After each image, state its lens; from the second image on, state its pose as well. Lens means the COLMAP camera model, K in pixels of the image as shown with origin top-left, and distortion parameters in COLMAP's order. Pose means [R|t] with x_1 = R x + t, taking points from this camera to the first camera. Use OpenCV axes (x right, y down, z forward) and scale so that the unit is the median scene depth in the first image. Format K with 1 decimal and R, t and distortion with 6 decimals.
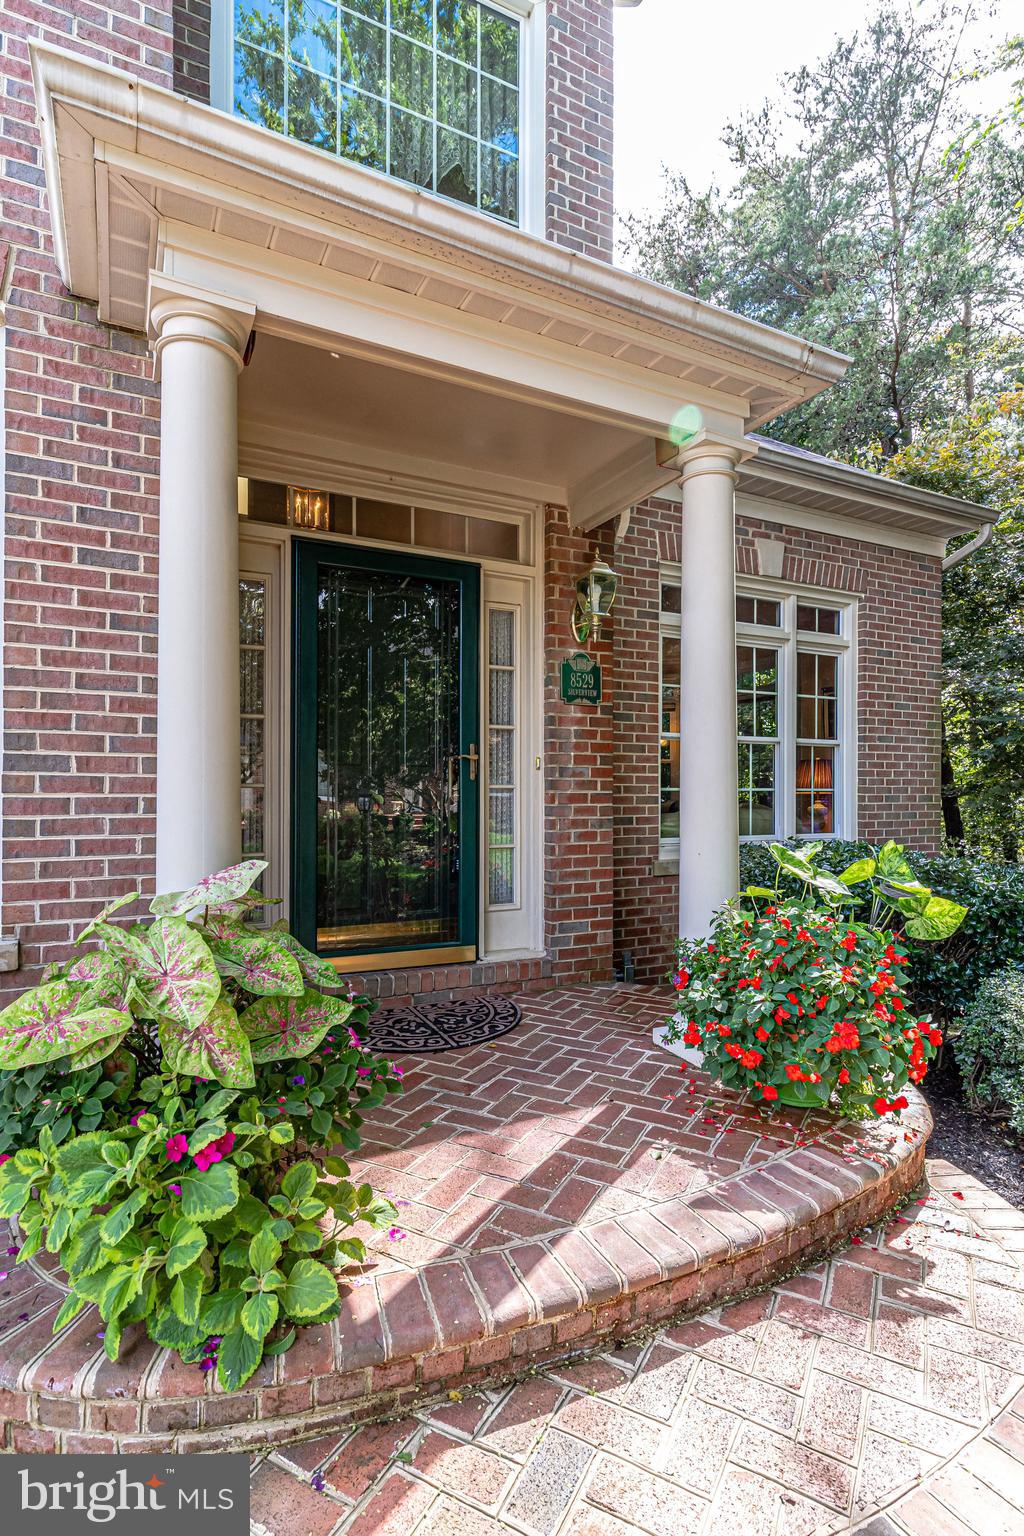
lens RADIAL K [[755.2, 0, 510.0], [0, 755.2, 780.9], [0, 0, 1]] dist [0.004717, -0.000537]
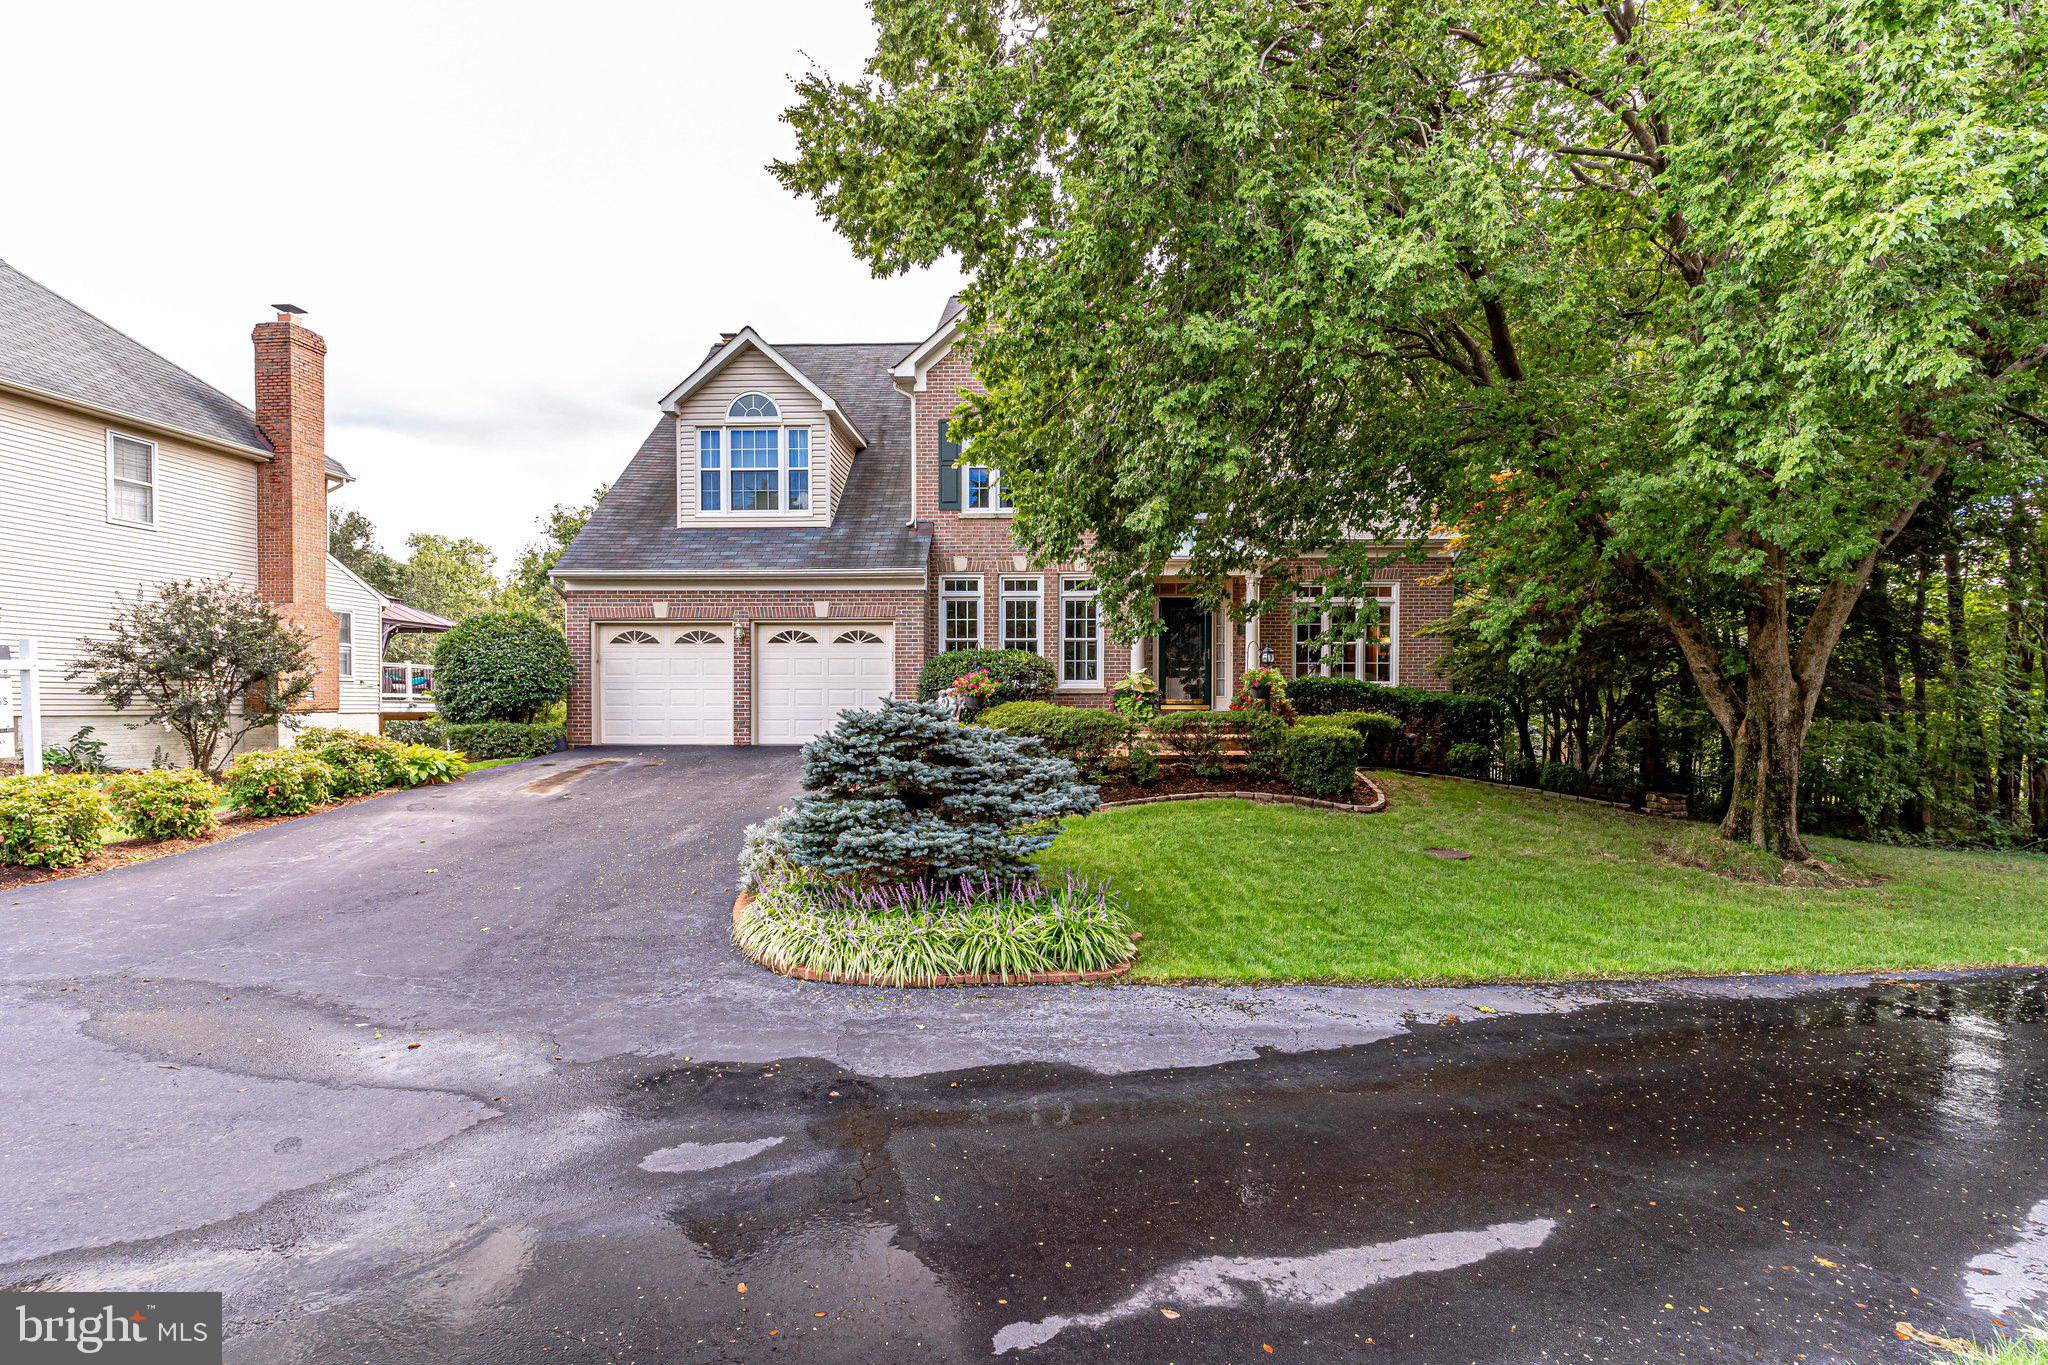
lens RADIAL K [[1007.0, 0, 1024.0], [0, 1007.0, 682.5], [0, 0, 1]] dist [0.004717, -0.000537]
pose [[0.879612, -0.006270, -0.475651, 1.807576], [0.005275, 0.999980, -0.003426, 0.153797], [0.475663, 0.000504, 0.879627, -4.532049]]
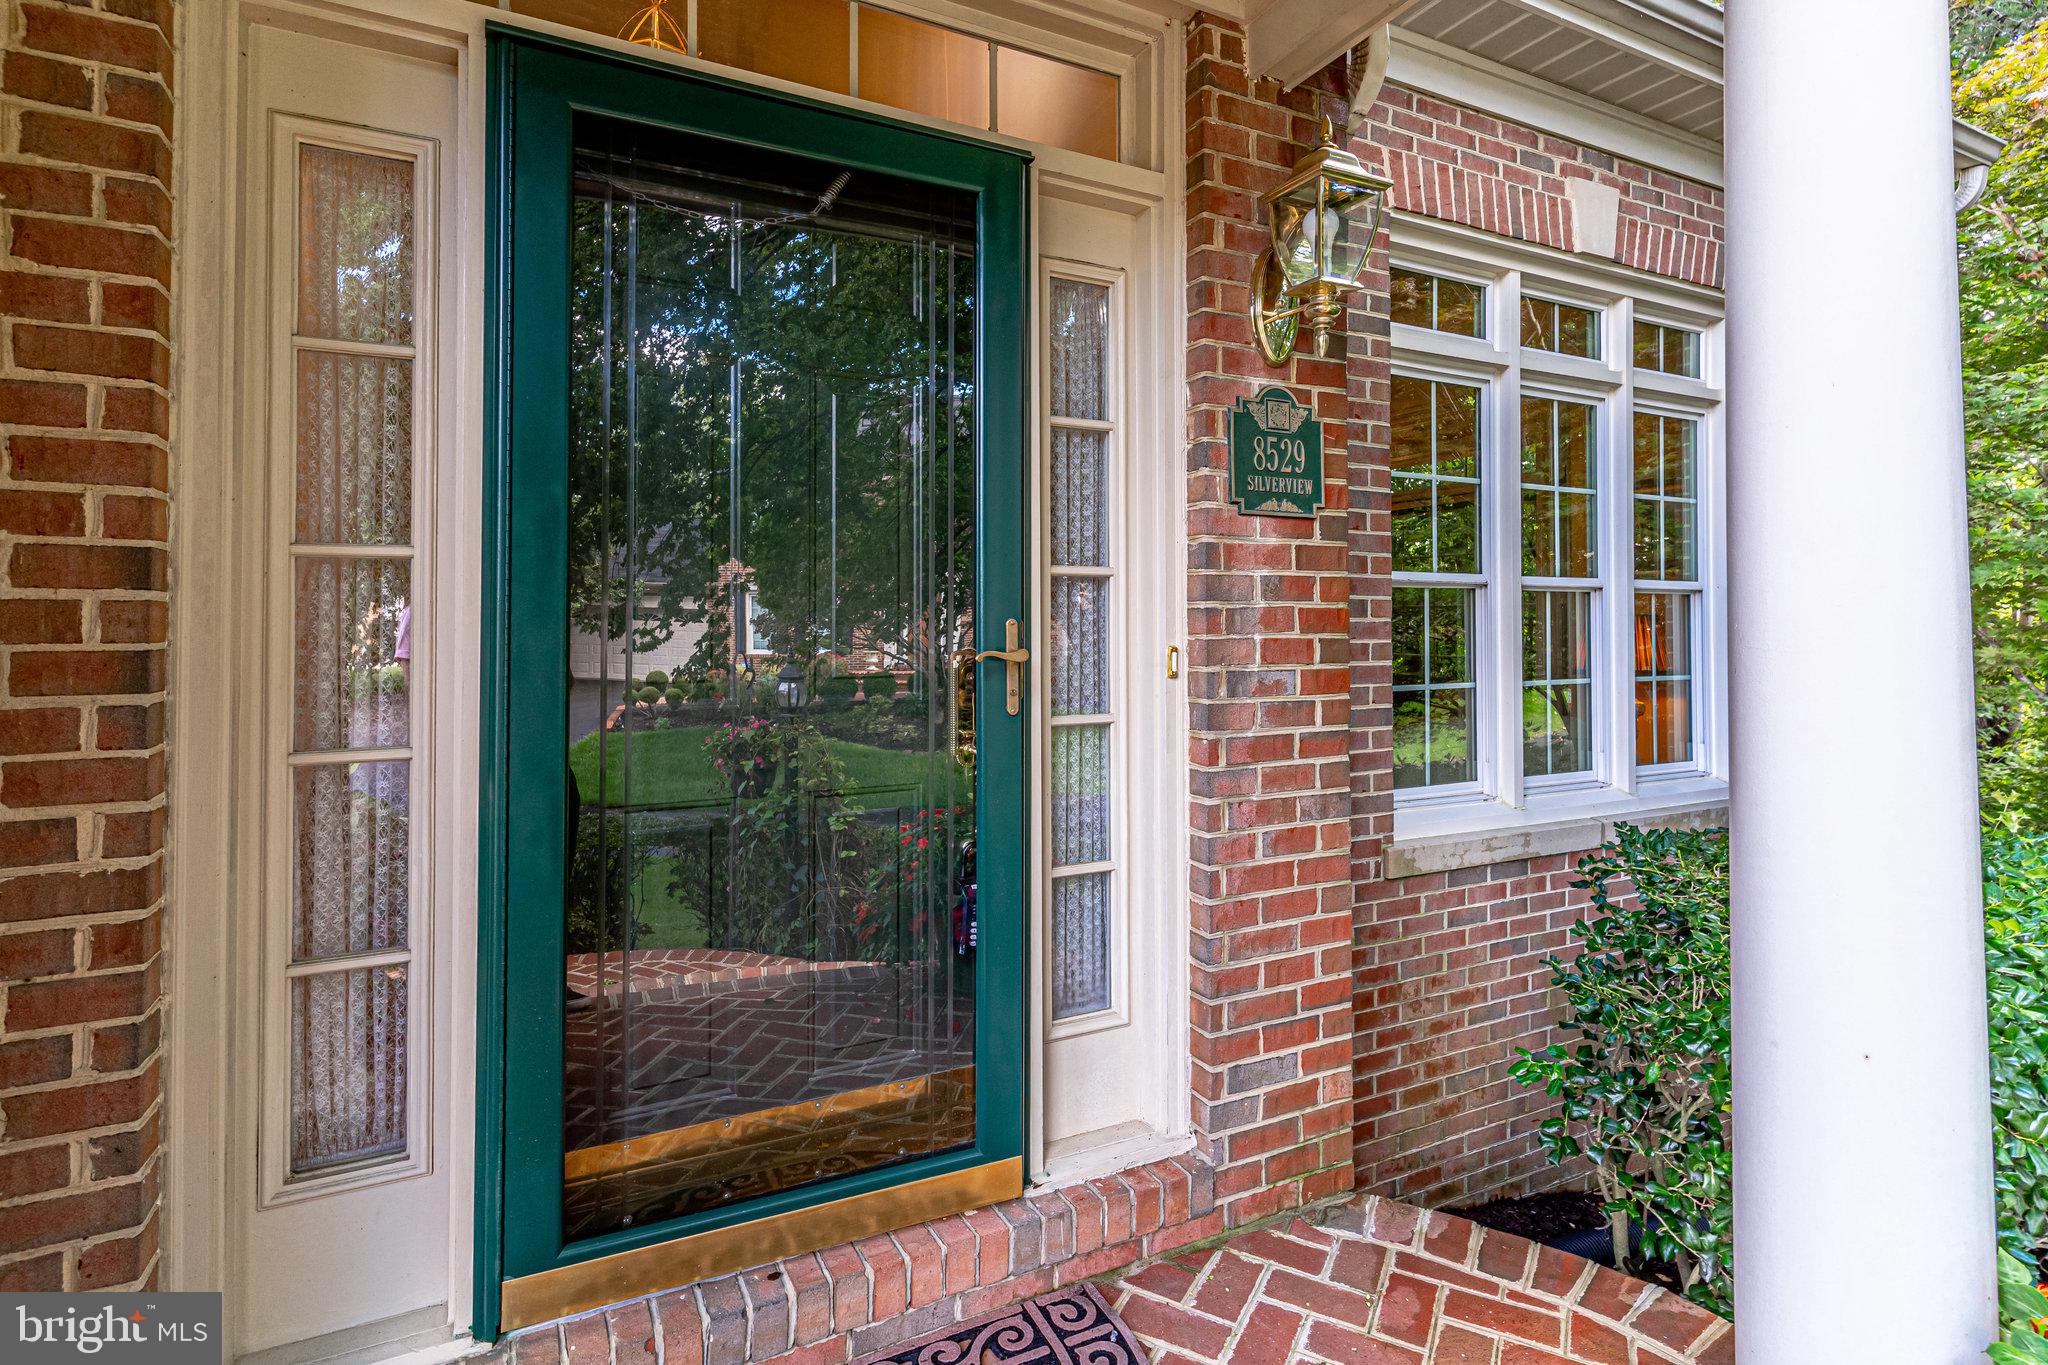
lens RADIAL K [[1012.3, 0, 1054.7], [0, 1012.3, 608.9], [0, 0, 1]] dist [0.004674, -0.000327]
pose [[0.999681, -0.002611, 0.025126, -0.051664], [0.002711, 0.999989, -0.003939, -0.065494], [-0.025115, 0.004006, 0.999677, 0.618707]]
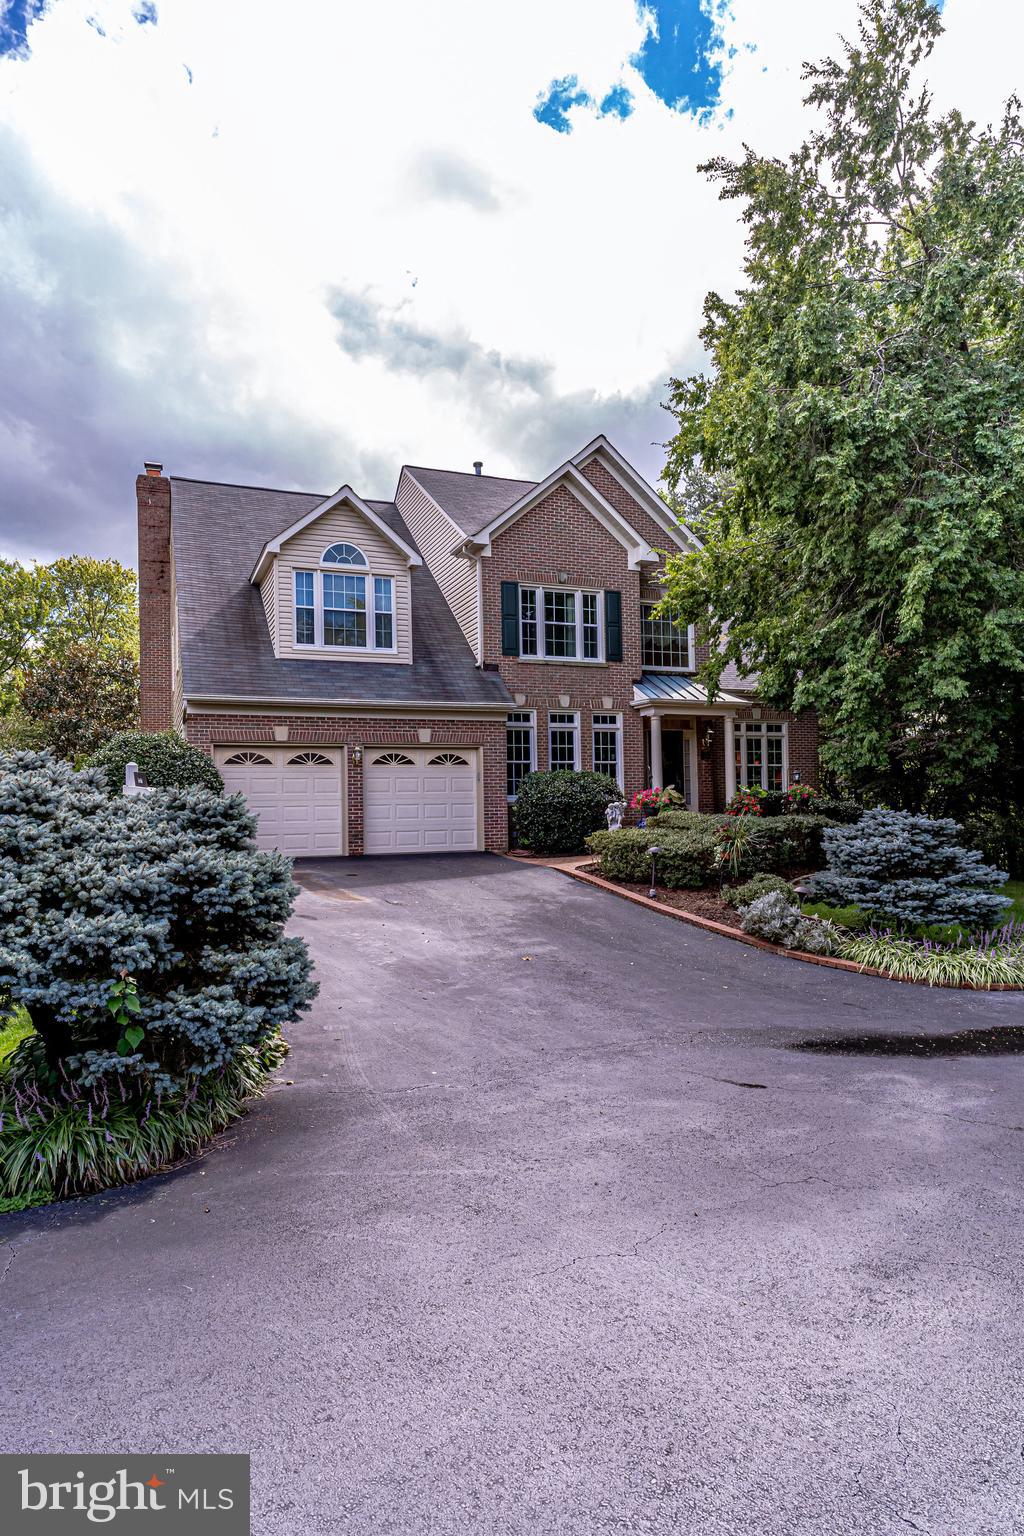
lens RADIAL K [[900.2, 0, 515.8], [0, 900.2, 772.9], [0, 0, 1]] dist [-0.008784, 0.000067]
pose [[0.996587, -0.016725, -0.080833, -0.802288], [0.015144, 0.999682, -0.020139, 0.089056], [0.081144, 0.018847, 0.996524, -5.912803]]
